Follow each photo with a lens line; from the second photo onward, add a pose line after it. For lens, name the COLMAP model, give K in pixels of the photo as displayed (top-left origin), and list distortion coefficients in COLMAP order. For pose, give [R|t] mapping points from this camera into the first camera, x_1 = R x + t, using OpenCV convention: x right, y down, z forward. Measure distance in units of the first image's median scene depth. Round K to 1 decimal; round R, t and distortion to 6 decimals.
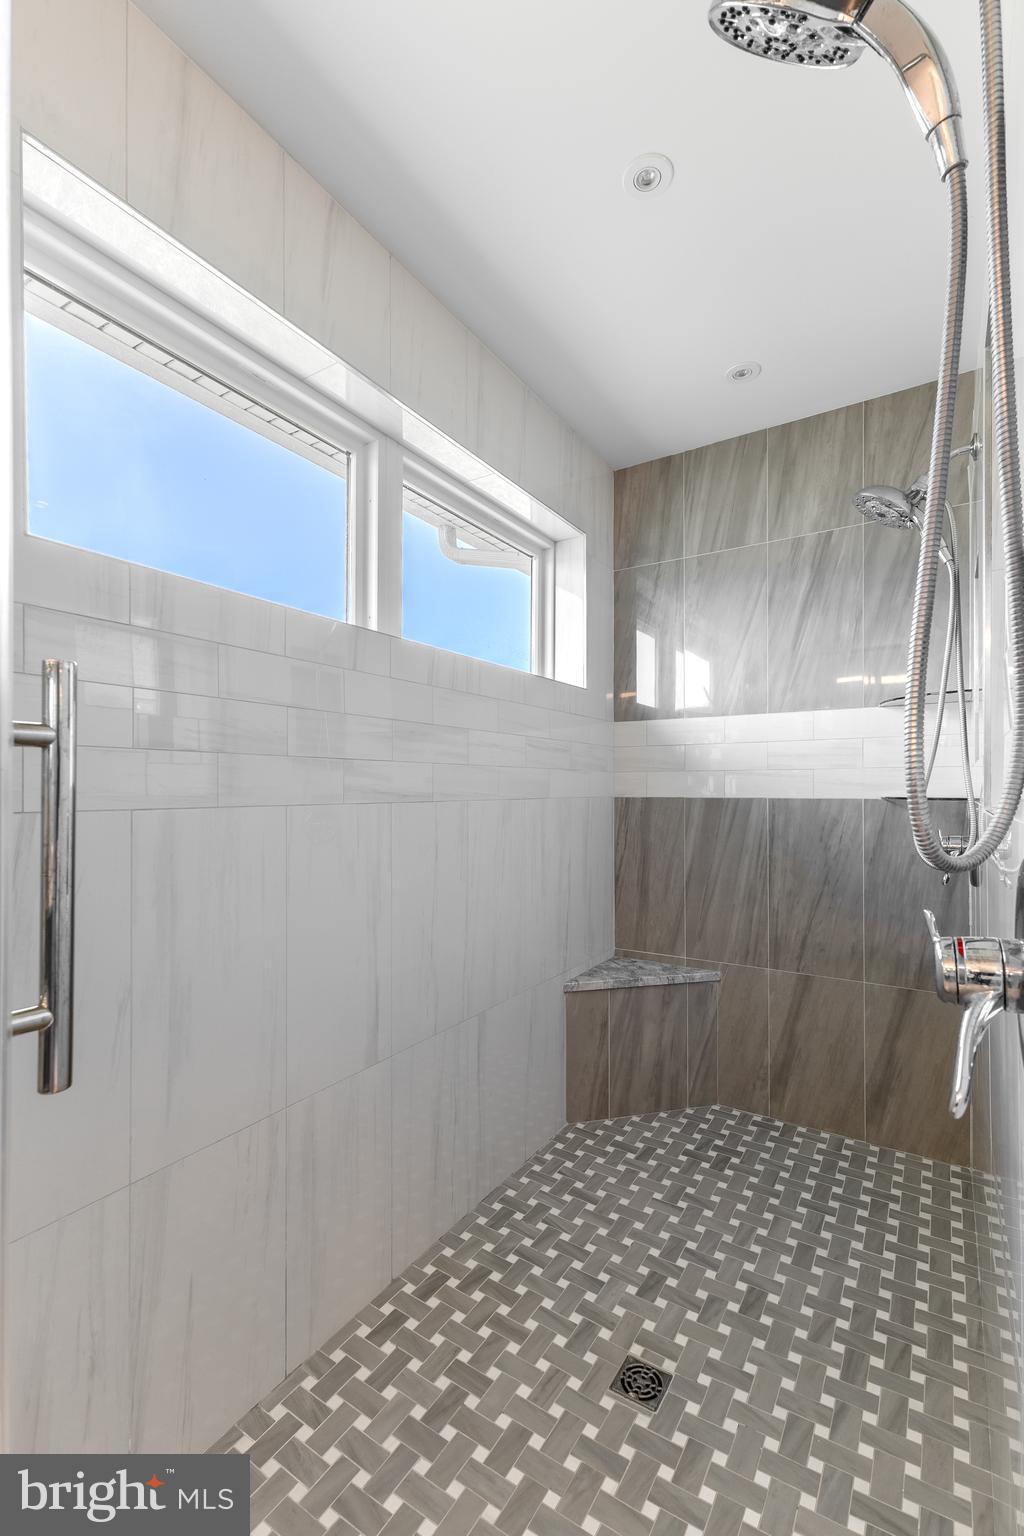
lens RADIAL K [[675.6, 0, 517.3], [0, 675.6, 788.0], [0, 0, 1]] dist [0.010732, -0.001888]
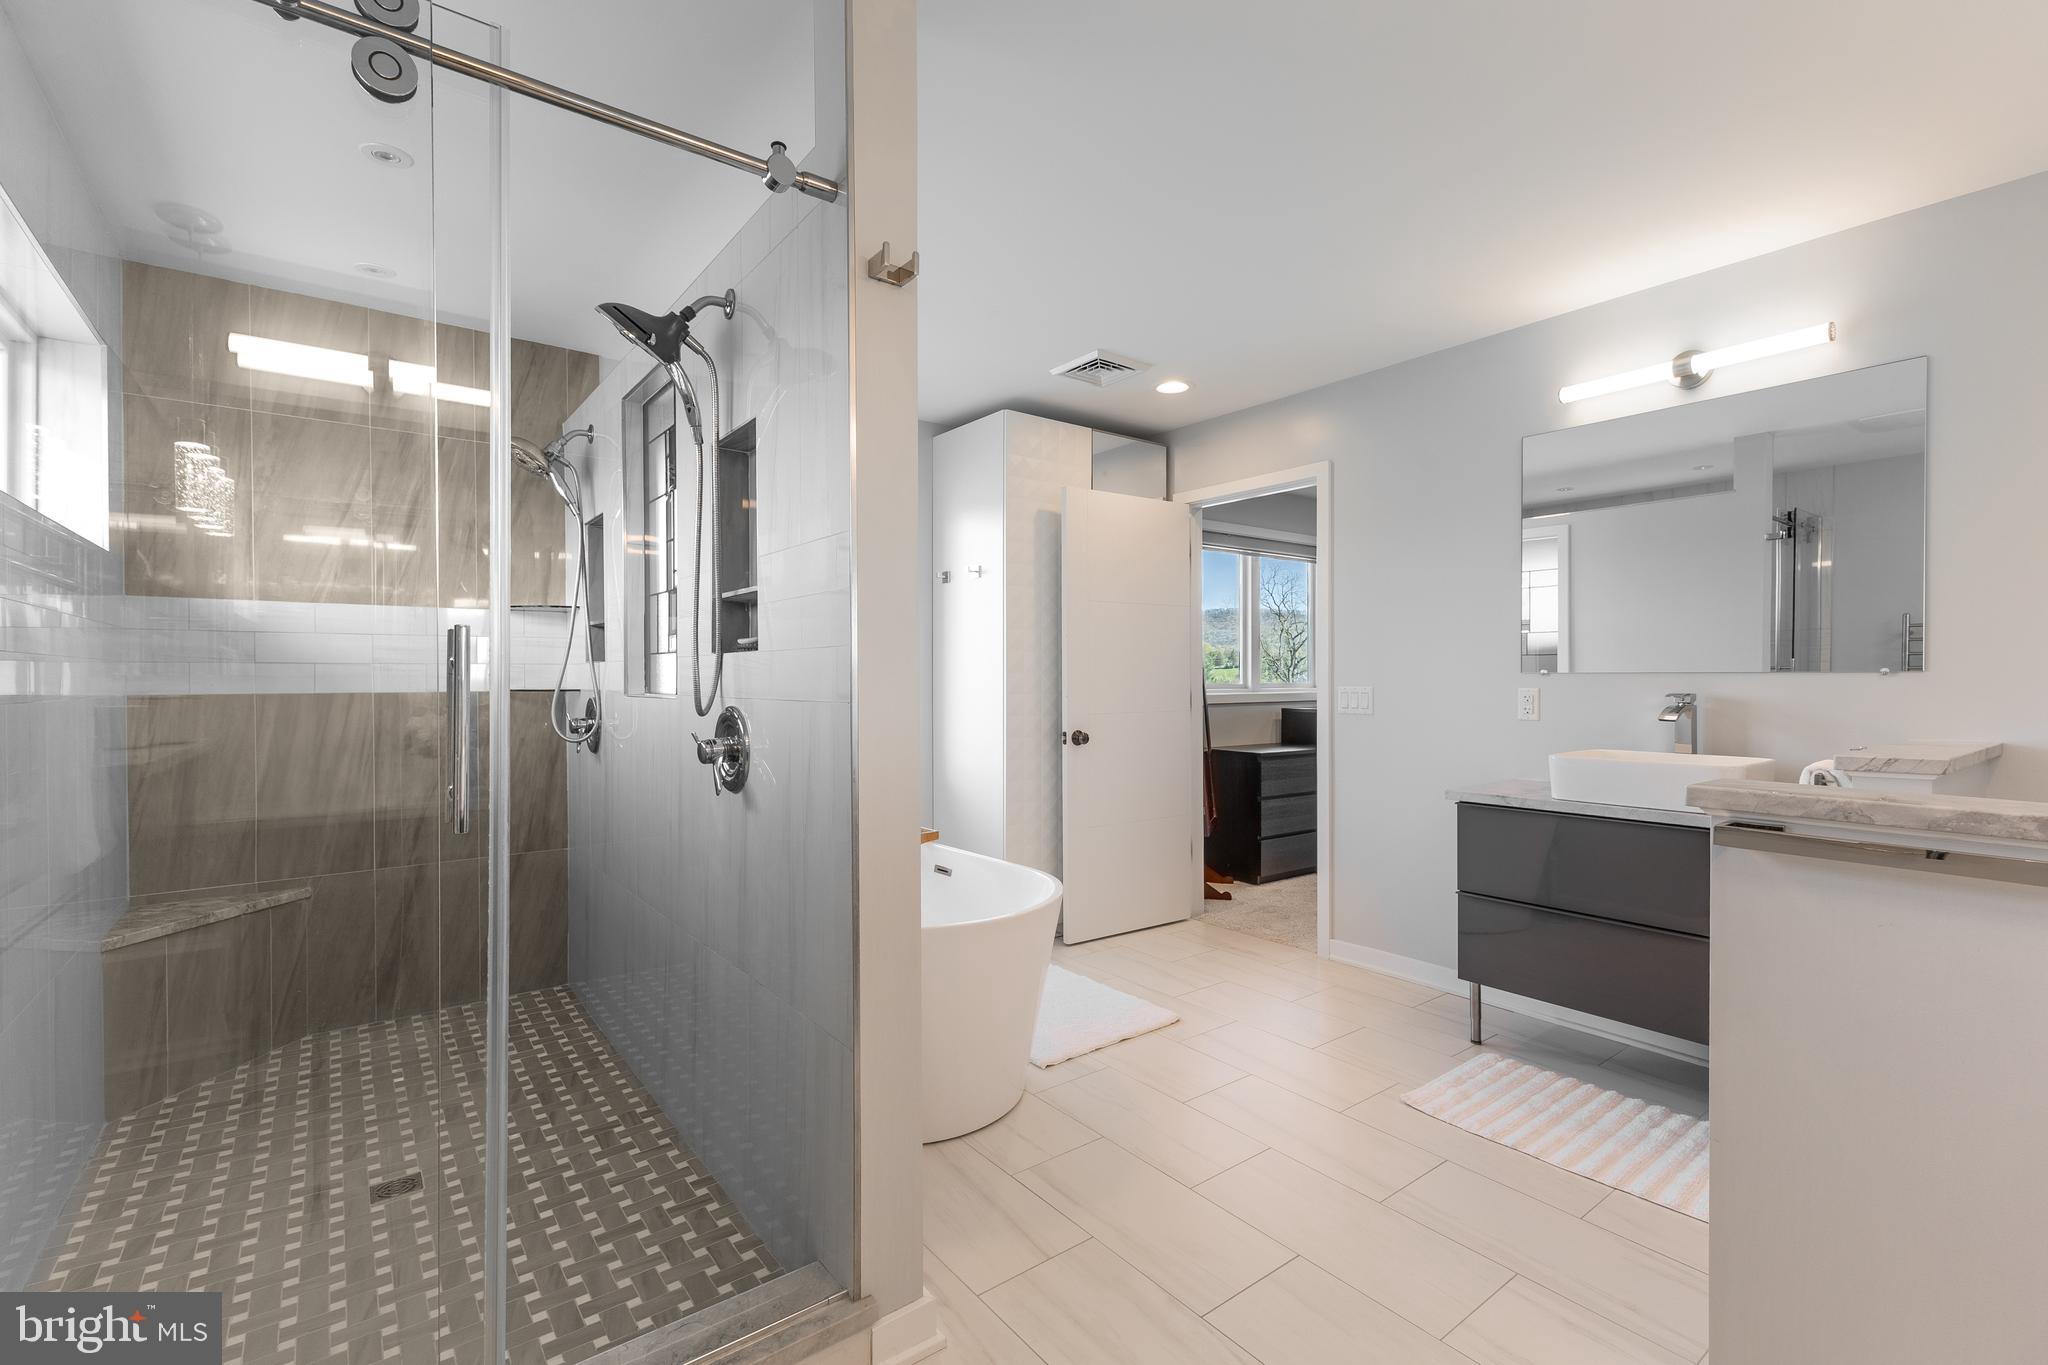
lens RADIAL K [[900.8, 0, 1022.1], [0, 900.8, 683.3], [0, 0, 1]] dist [0.010732, -0.001888]
pose [[0.354076, -0.003774, 0.935209, -0.617343], [0.001248, 0.999993, 0.003563, -0.002881], [-0.935216, -0.000095, 0.354079, -0.390171]]
